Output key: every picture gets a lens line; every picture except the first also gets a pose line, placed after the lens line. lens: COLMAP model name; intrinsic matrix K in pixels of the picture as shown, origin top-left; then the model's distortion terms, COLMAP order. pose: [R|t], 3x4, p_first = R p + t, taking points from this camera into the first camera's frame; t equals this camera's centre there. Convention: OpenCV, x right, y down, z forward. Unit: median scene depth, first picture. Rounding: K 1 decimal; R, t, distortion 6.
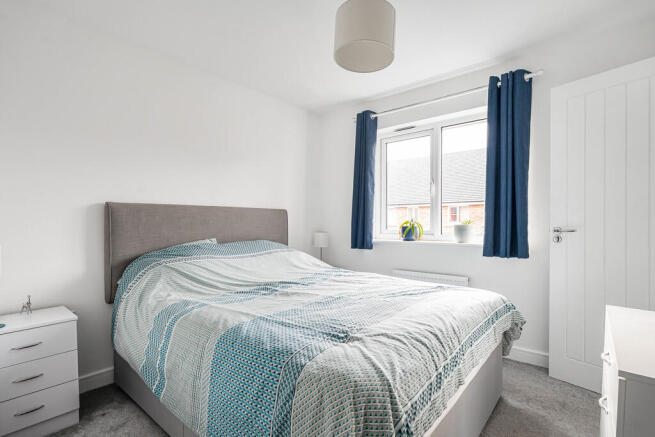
lens RADIAL K [[310.1, 0, 327.5], [0, 310.1, 218.5], [0, 0, 1]] dist [-0.015719, 0.000033]
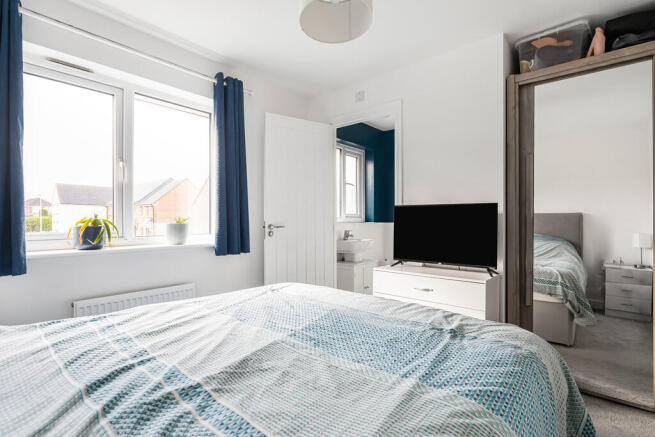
lens RADIAL K [[310.1, 0, 327.5], [0, 310.1, 218.5], [0, 0, 1]] dist [-0.015719, 0.000033]
pose [[0.009720, 0.006149, 0.999934, -0.413138], [-0.016866, 0.999840, -0.005985, 0.005052], [-0.999811, -0.016807, 0.009823, 0.593113]]
